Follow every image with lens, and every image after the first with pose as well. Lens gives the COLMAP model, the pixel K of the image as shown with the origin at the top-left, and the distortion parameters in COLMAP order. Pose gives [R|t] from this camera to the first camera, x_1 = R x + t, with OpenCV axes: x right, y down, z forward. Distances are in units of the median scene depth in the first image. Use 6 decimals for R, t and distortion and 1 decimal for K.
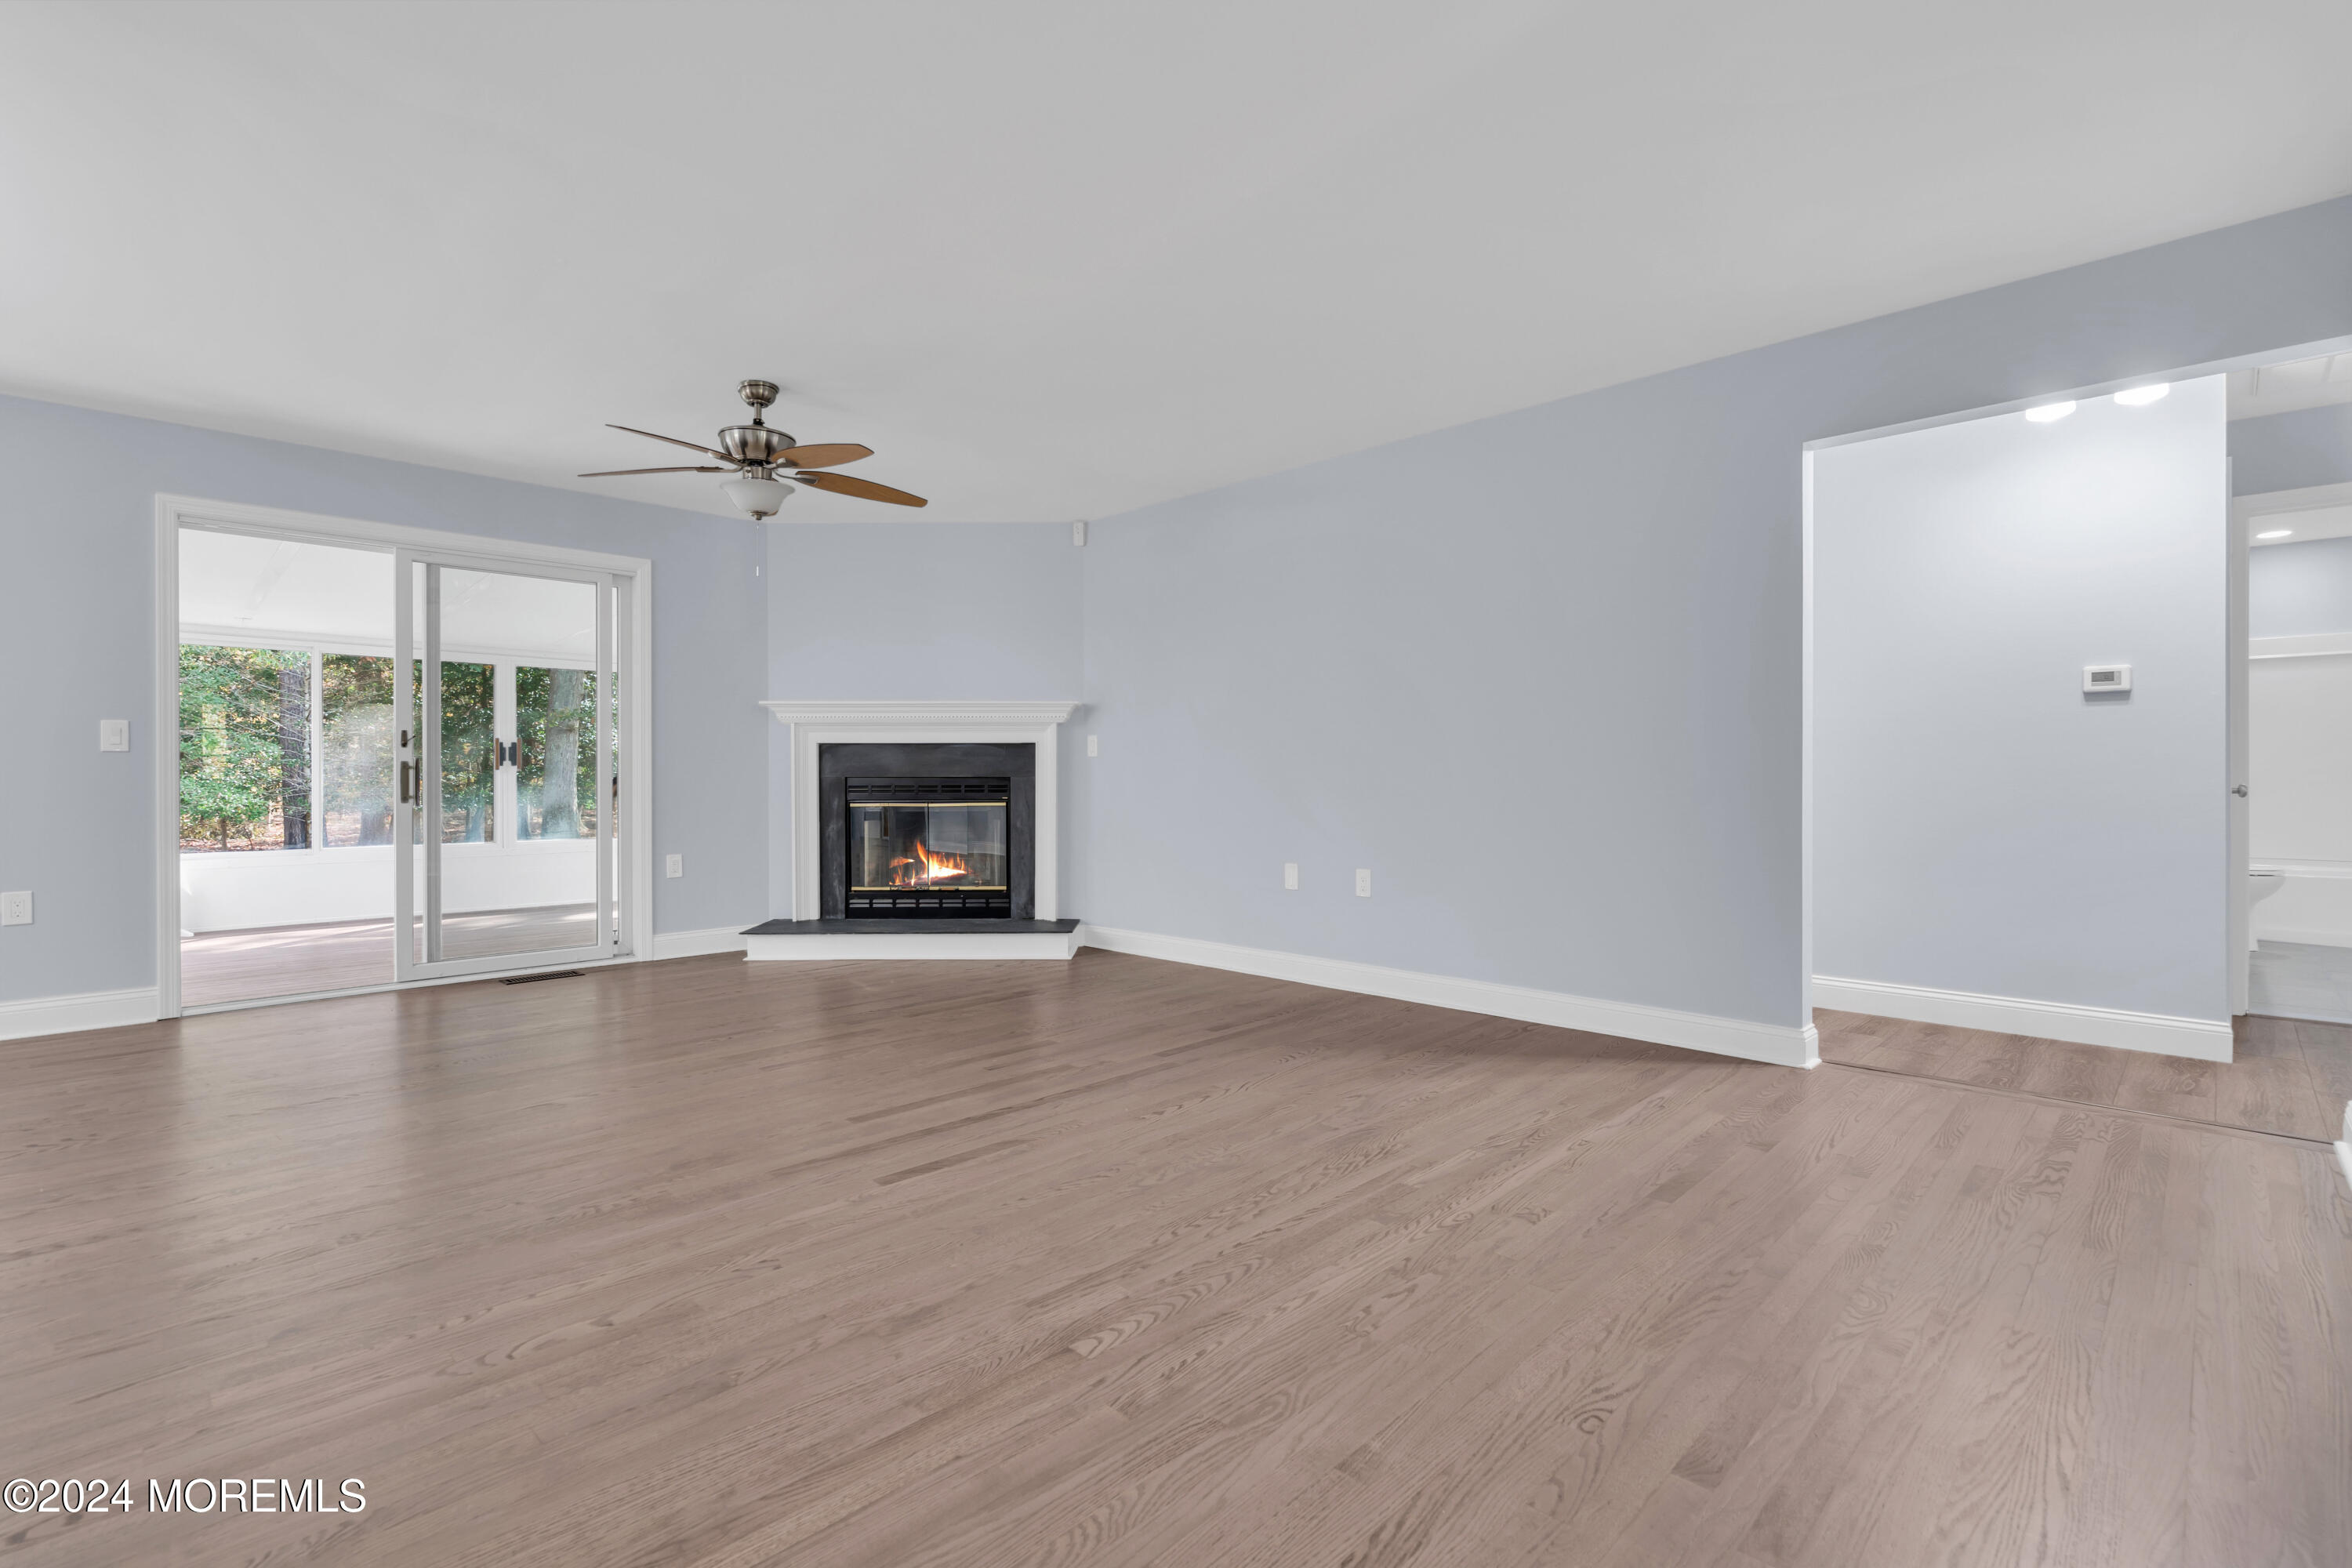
lens RADIAL K [[1066.3, 0, 1170.3], [0, 1066.3, 777.1], [0, 0, 1]] dist [-0.000149, 0.000083]
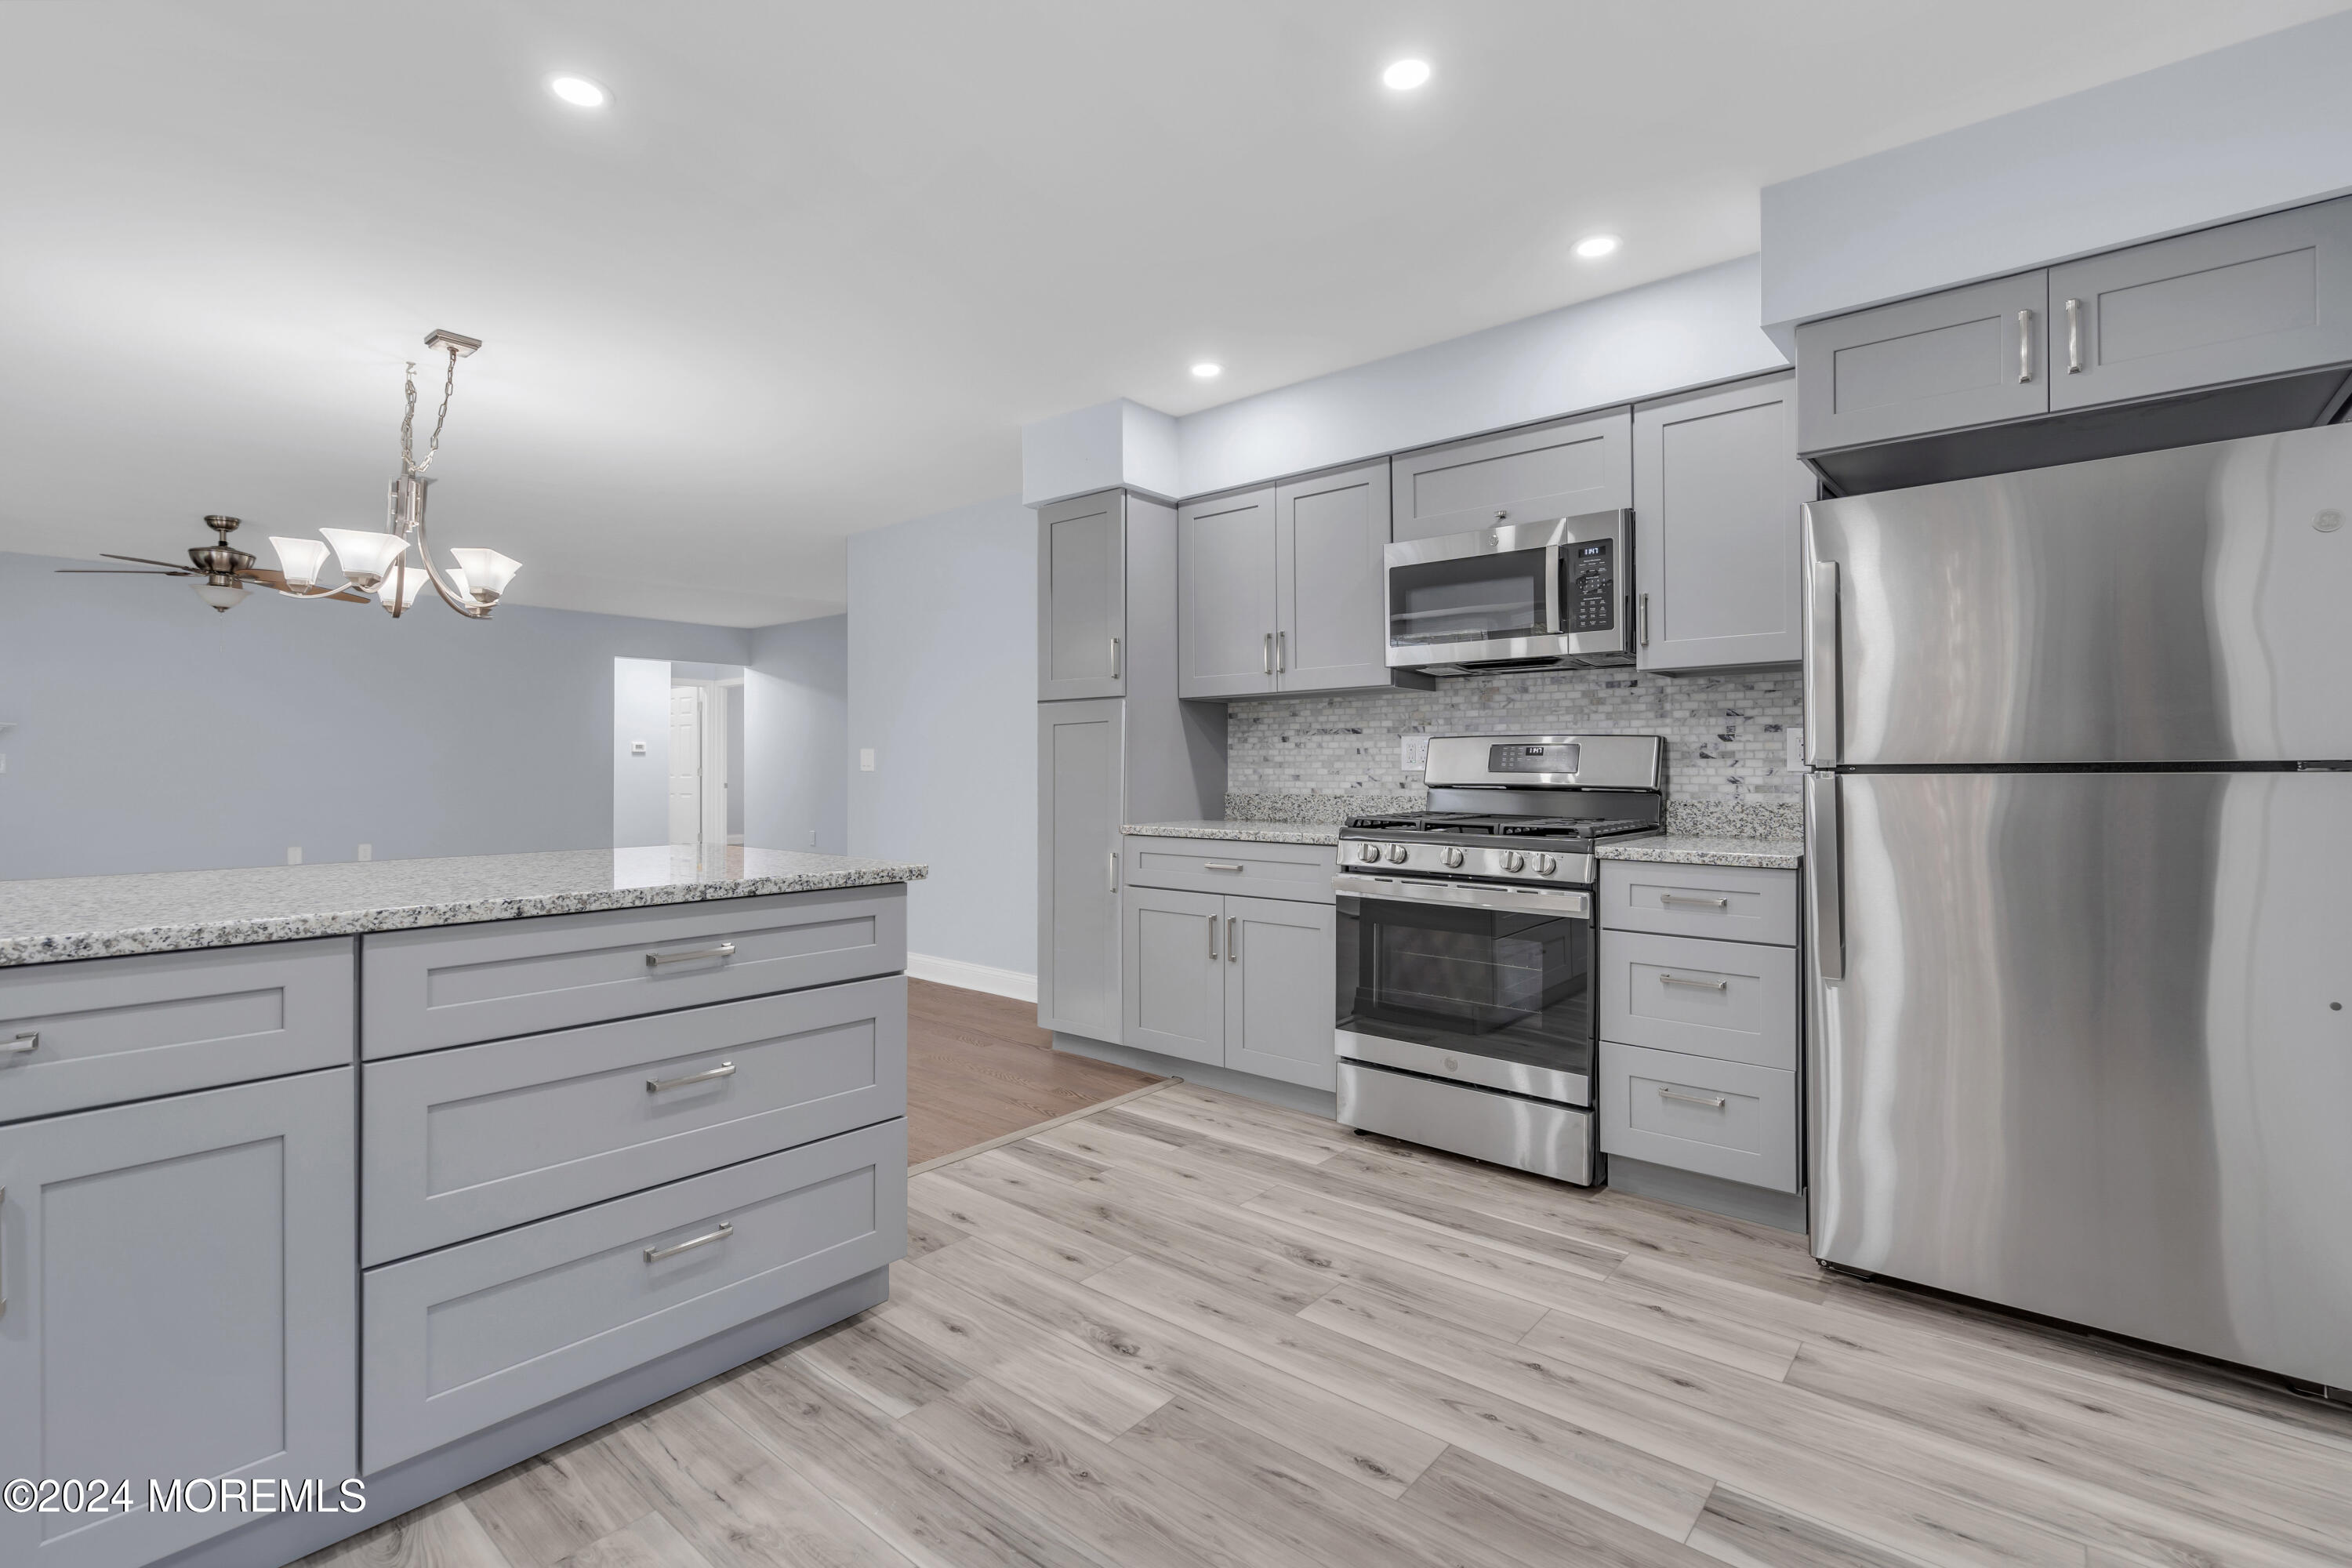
lens RADIAL K [[1073.5, 0, 1174.3], [0, 1073.5, 771.0], [0, 0, 1]] dist [-0.001241, 0.000436]
pose [[-0.071769, 0.001640, 0.997420, -1.246210], [0.001672, 0.999997, -0.001524, -0.017606], [-0.997420, 0.001558, -0.071771, -0.099488]]
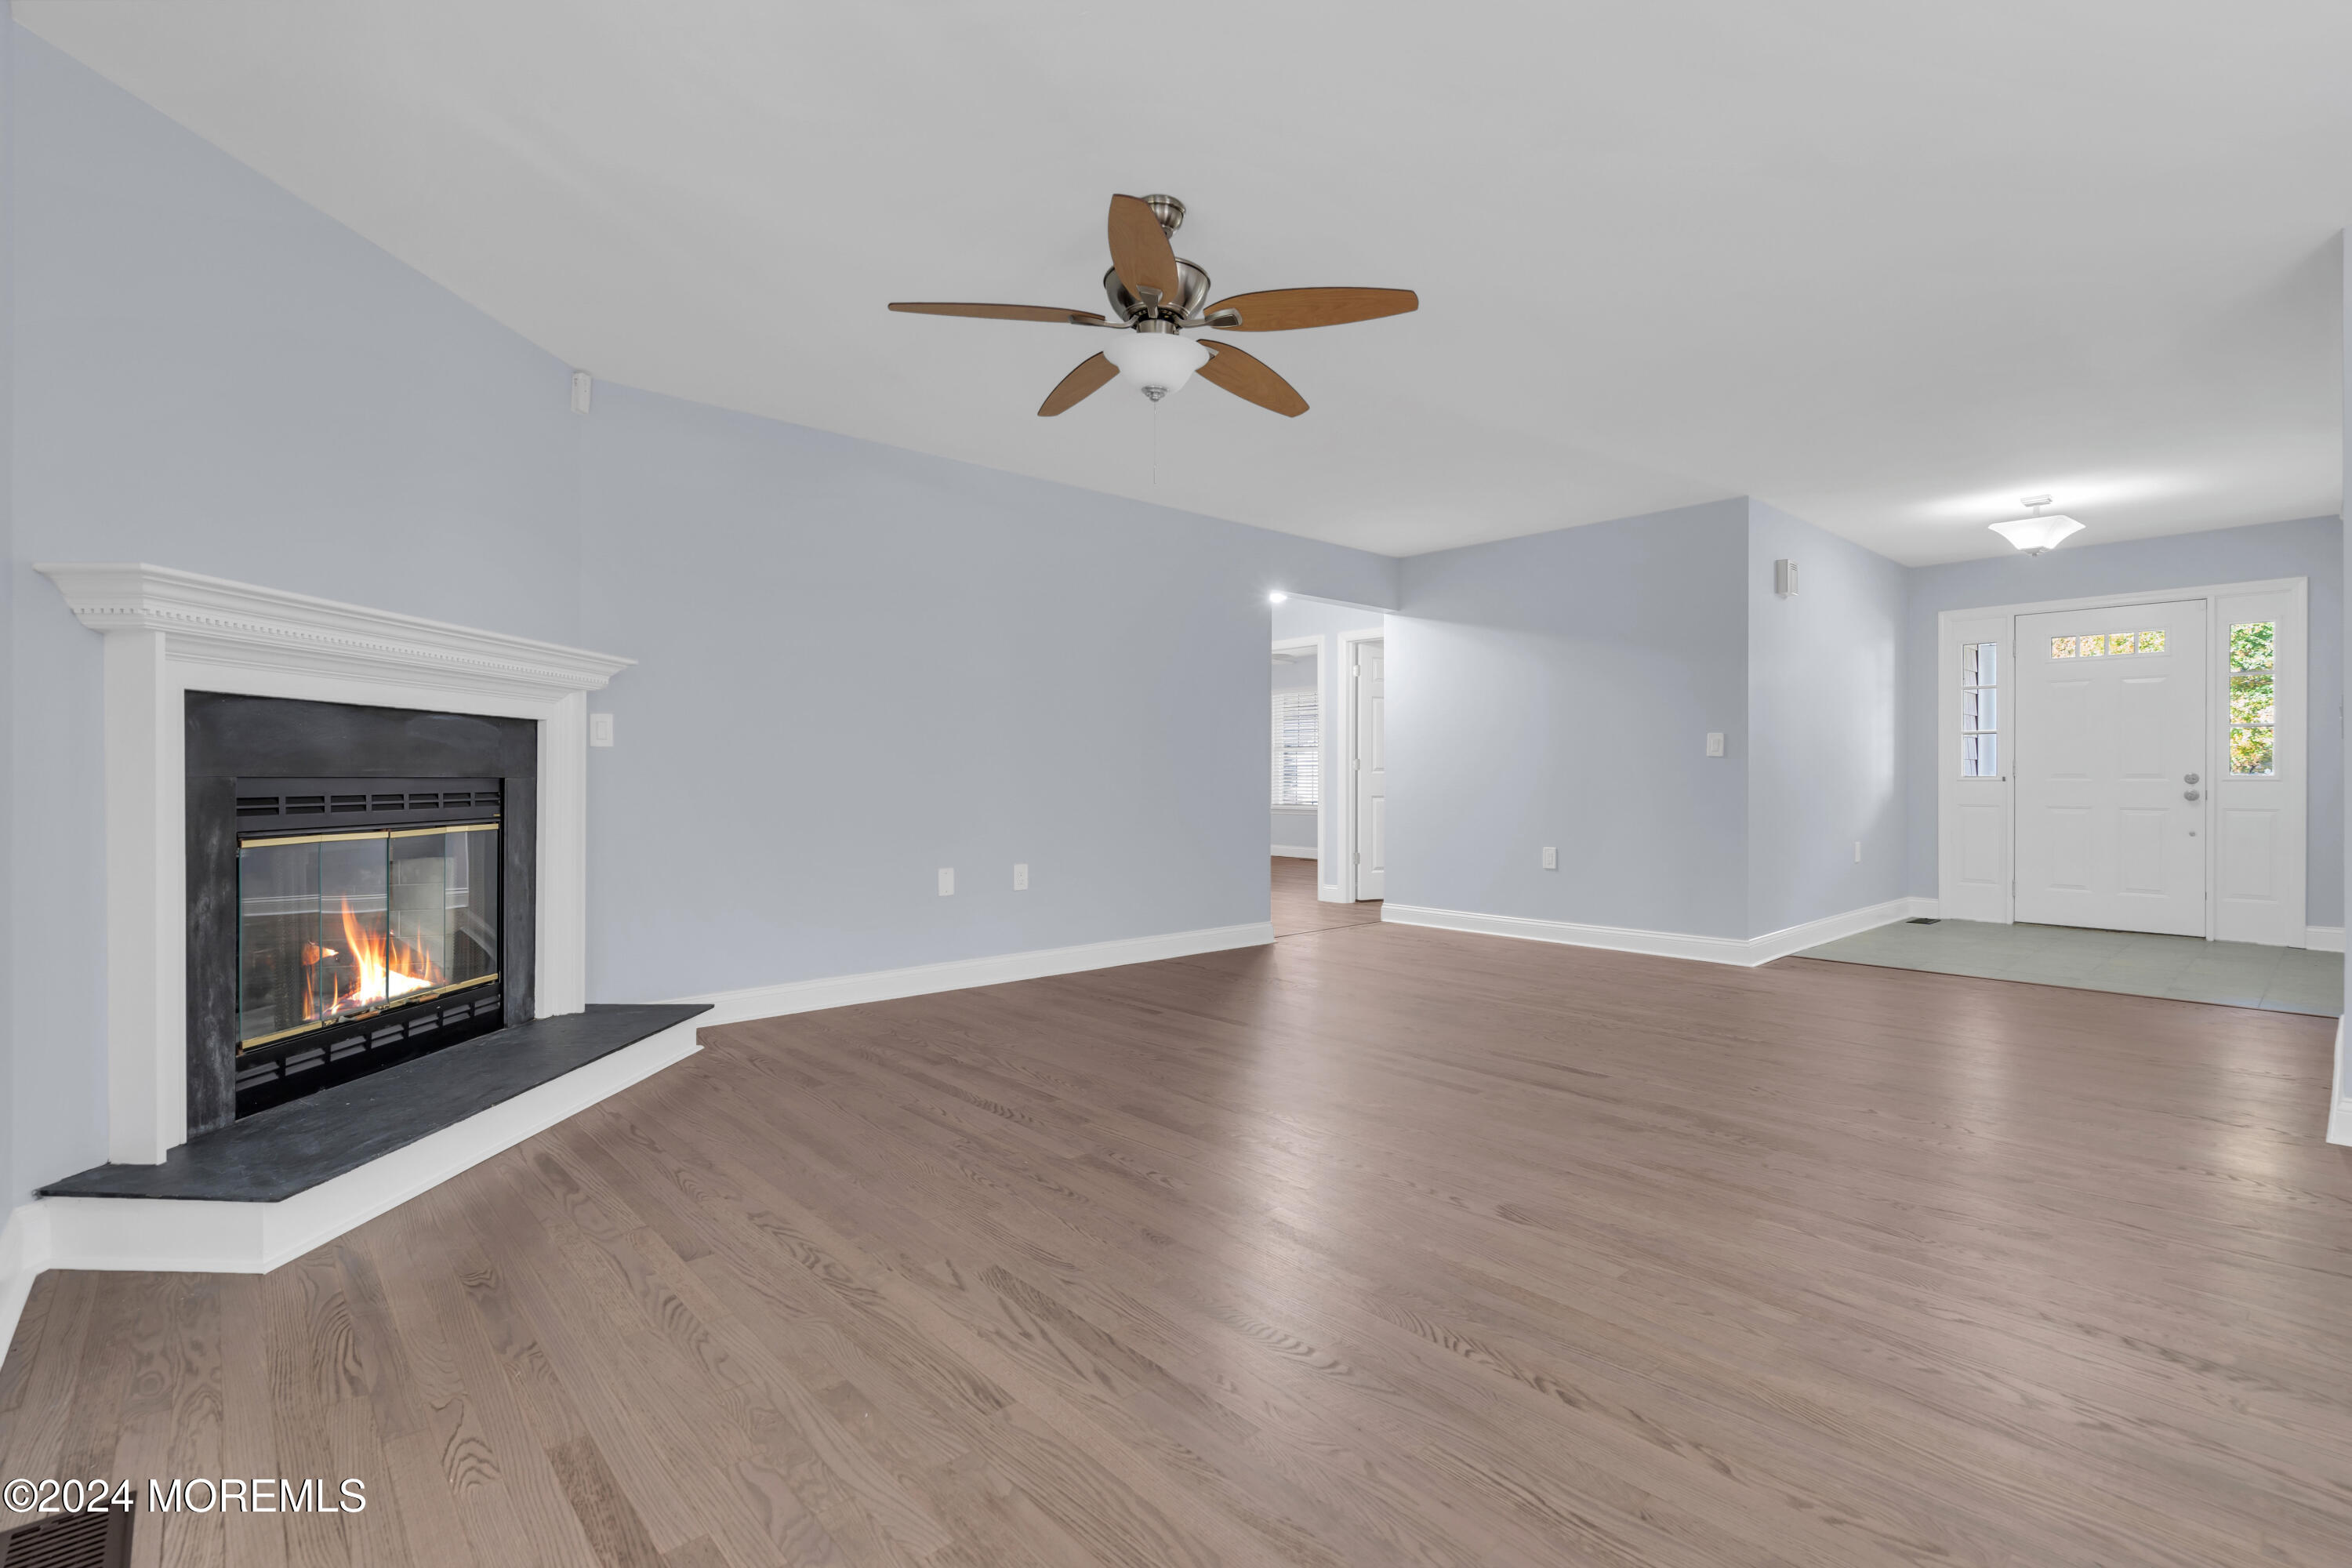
lens RADIAL K [[1073.5, 0, 1174.3], [0, 1073.5, 771.0], [0, 0, 1]] dist [-0.001241, 0.000436]
pose [[0.055296, 0.008291, 0.998436, -0.710119], [-0.000641, 0.999966, -0.008268, 0.001175], [-0.998470, -0.000183, 0.055299, 0.627161]]
